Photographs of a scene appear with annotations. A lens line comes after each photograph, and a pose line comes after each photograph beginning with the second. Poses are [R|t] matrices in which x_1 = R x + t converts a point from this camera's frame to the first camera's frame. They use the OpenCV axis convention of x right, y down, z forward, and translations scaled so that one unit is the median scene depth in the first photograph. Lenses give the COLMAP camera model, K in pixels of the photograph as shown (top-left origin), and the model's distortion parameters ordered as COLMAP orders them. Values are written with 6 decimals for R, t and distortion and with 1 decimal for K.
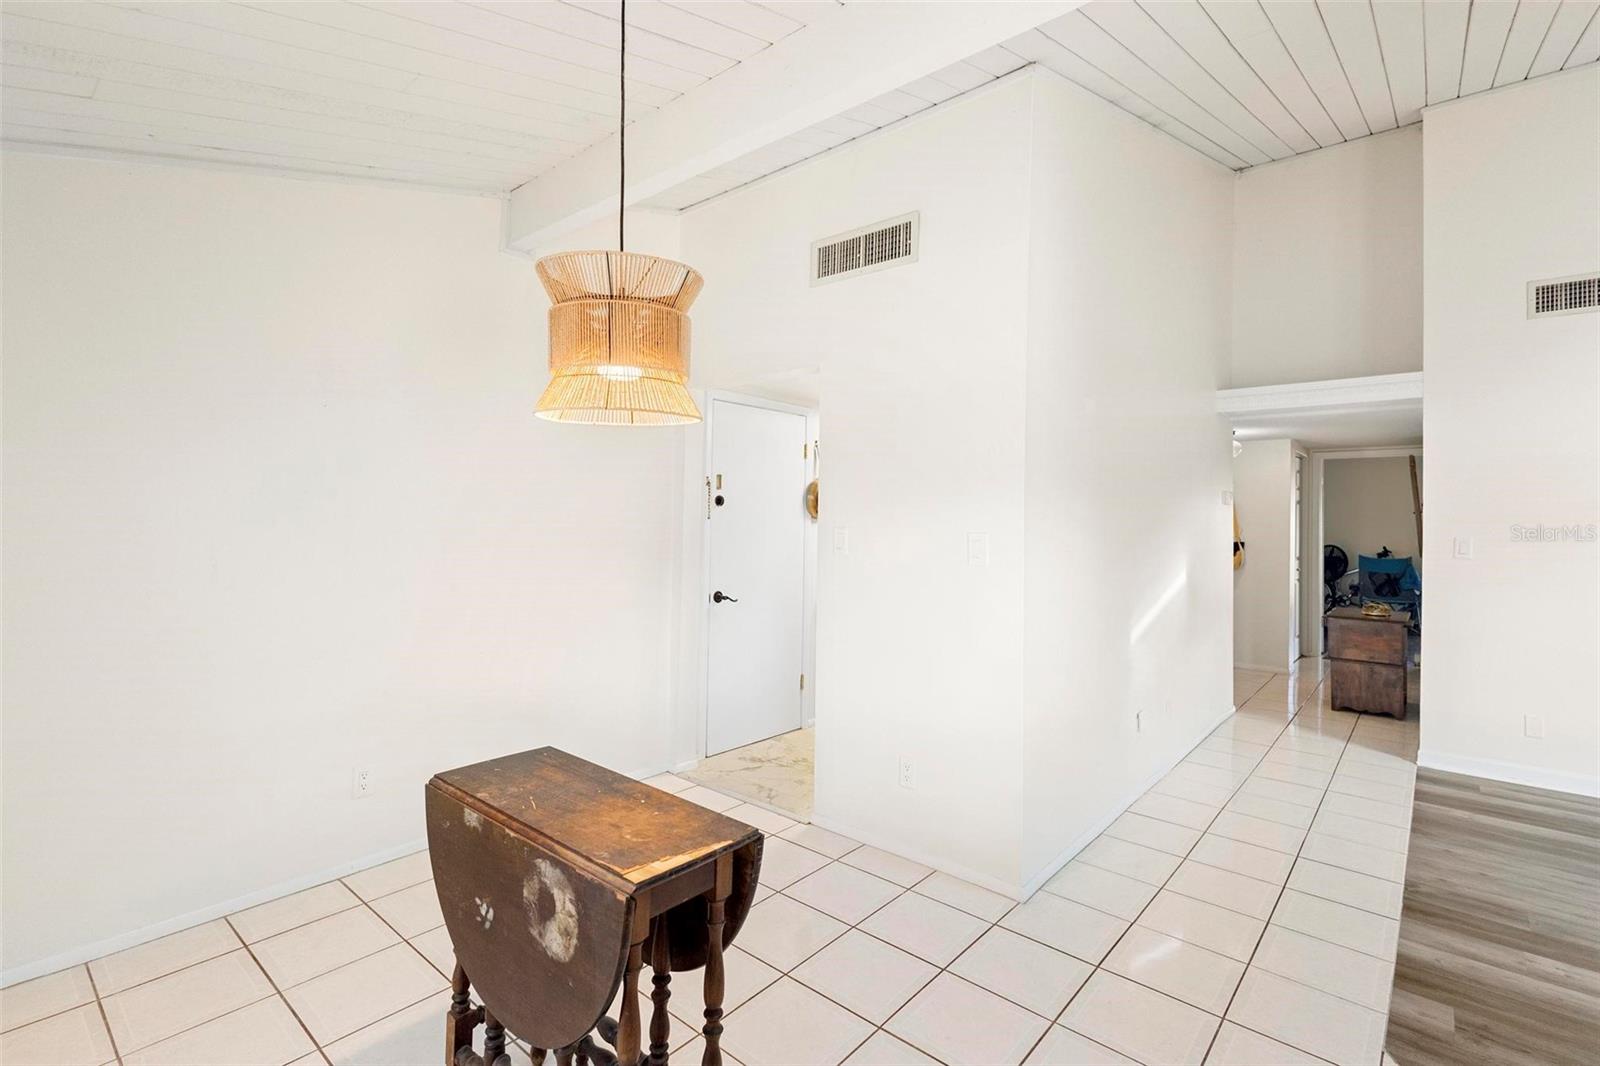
lens RADIAL K [[752.1, 0, 790.6], [0, 752.1, 503.9], [0, 0, 1]] dist [0.003804, -0.001851]
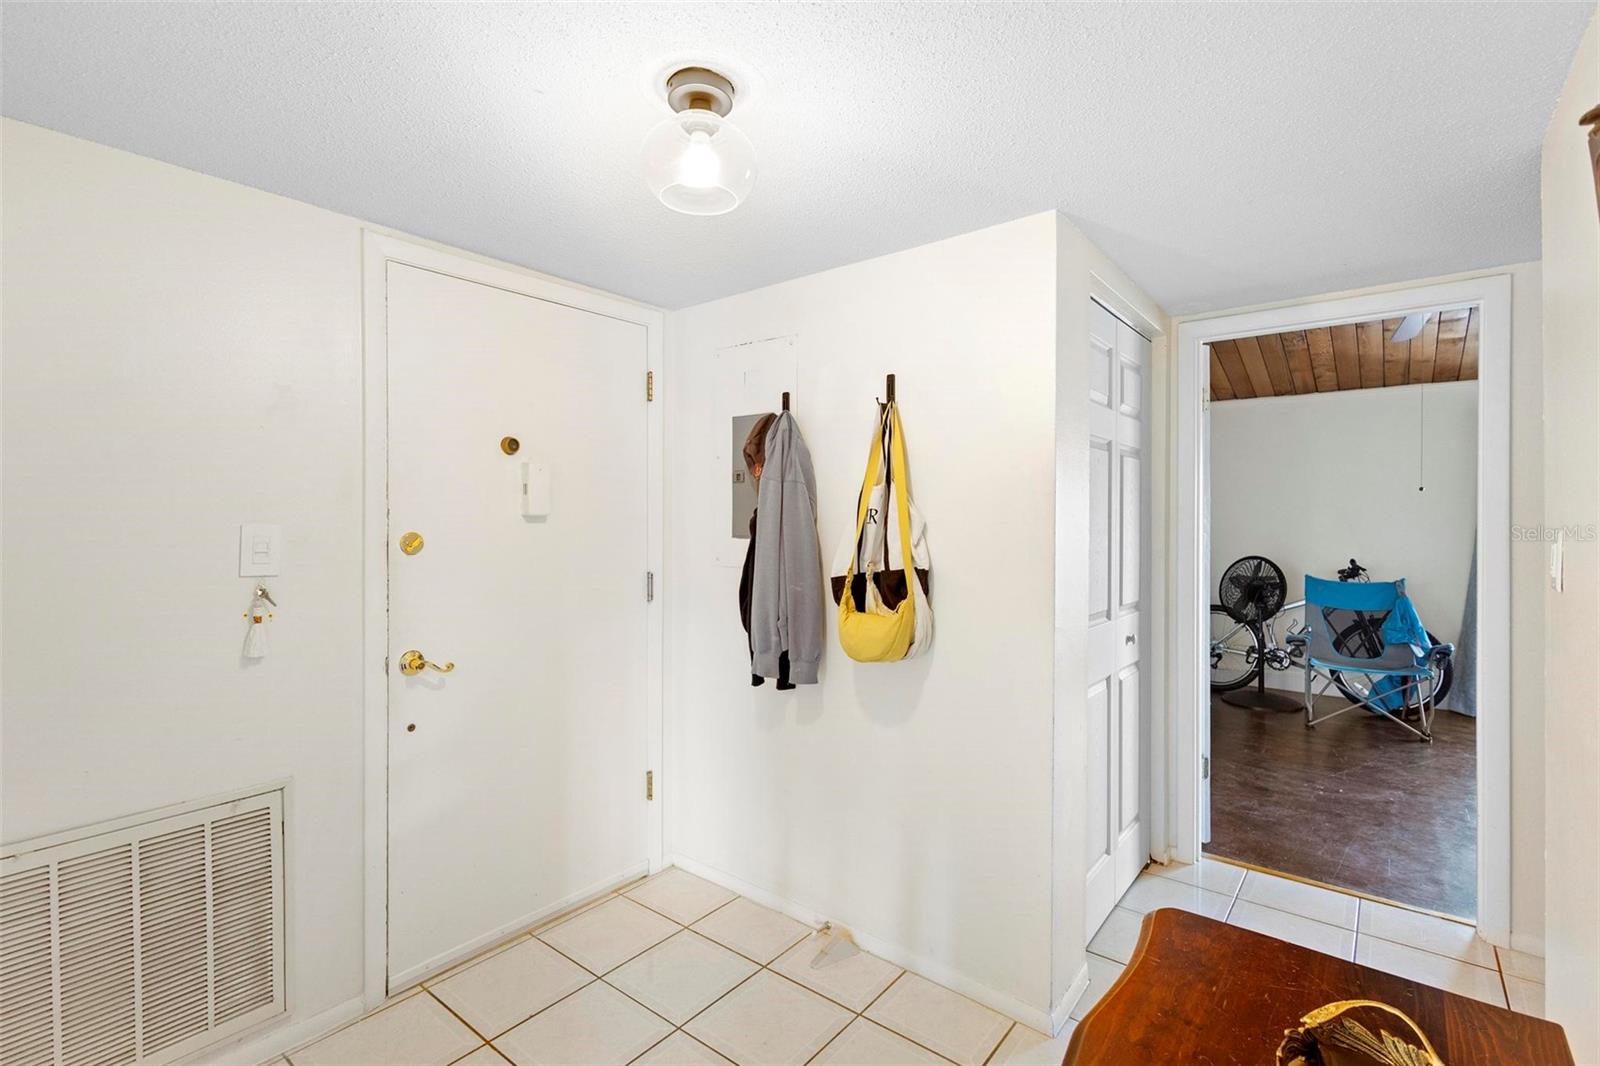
lens RADIAL K [[755.6, 0, 769.0], [0, 755.6, 508.2], [0, 0, 1]] dist [-0.019148, 0.000011]
pose [[0.999840, -0.004379, 0.017331, 0.372348], [0.004270, 0.999971, 0.006341, 0.016225], [-0.017359, -0.006266, 0.999830, 0.486284]]
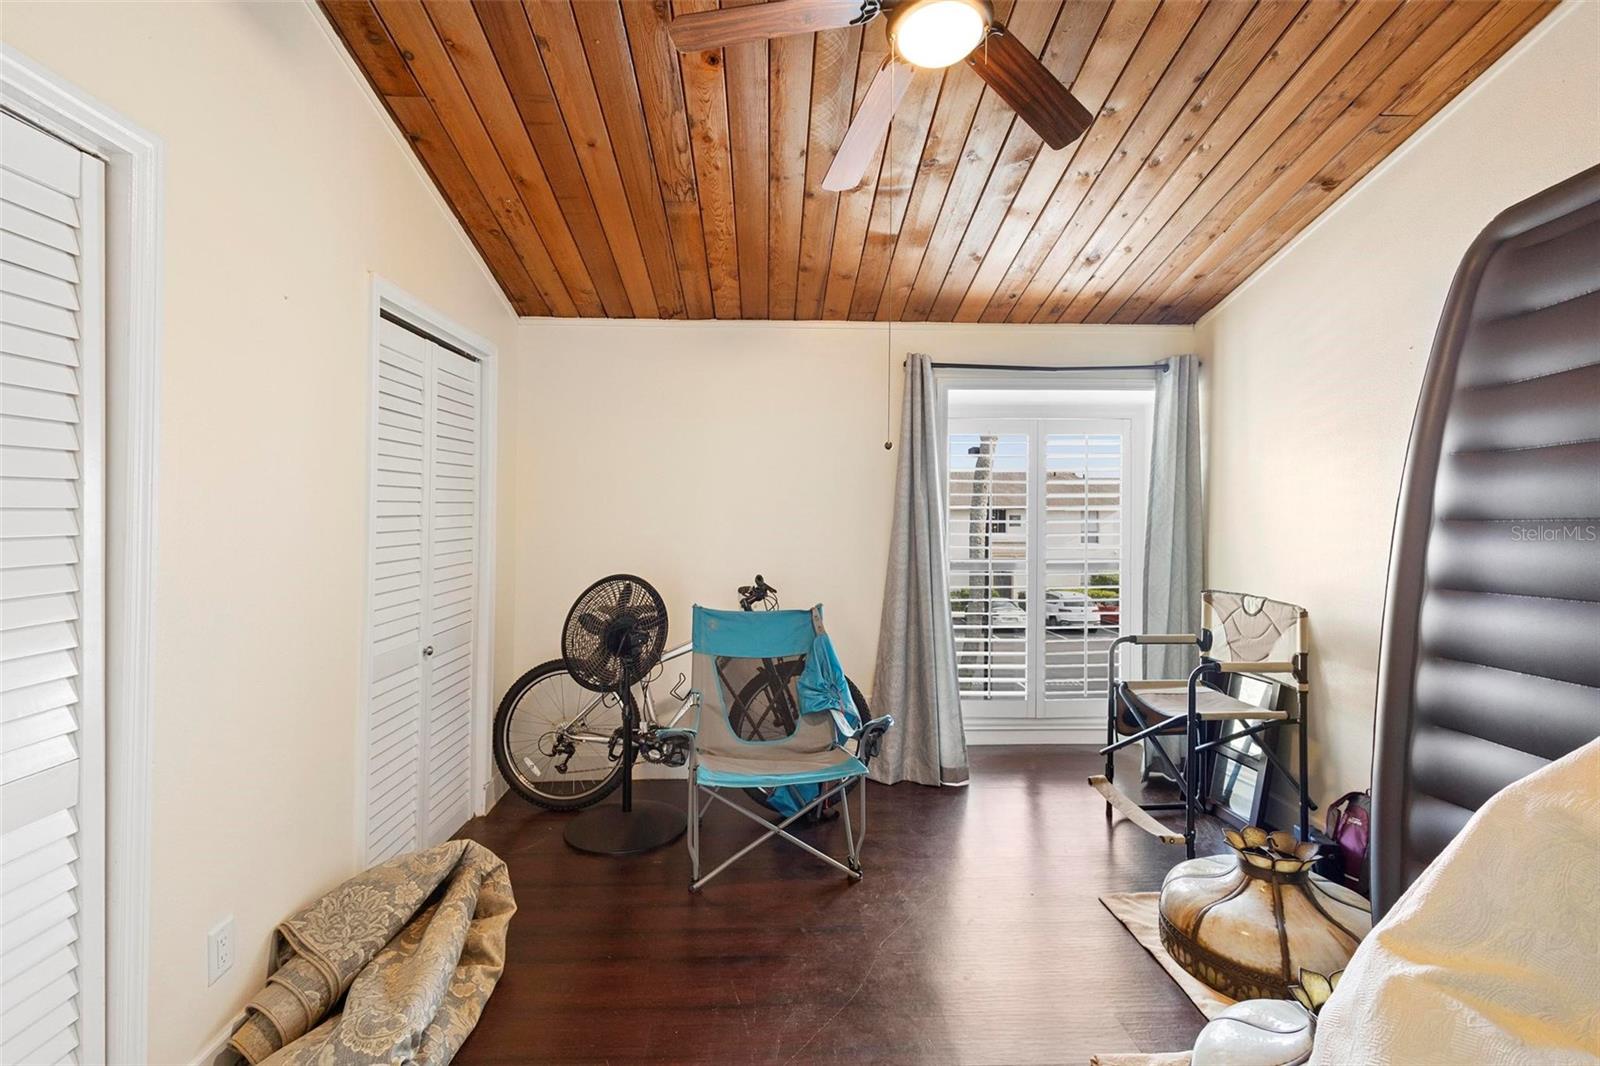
lens RADIAL K [[748.3, 0, 811.5], [0, 748.3, 515.1], [0, 0, 1]] dist [0.006206, -0.000263]
pose [[0.722353, -0.007810, 0.691480, 0.578636], [-0.008511, 0.999760, 0.020183, 0.024697], [-0.691472, -0.020464, 0.722113, 0.747445]]
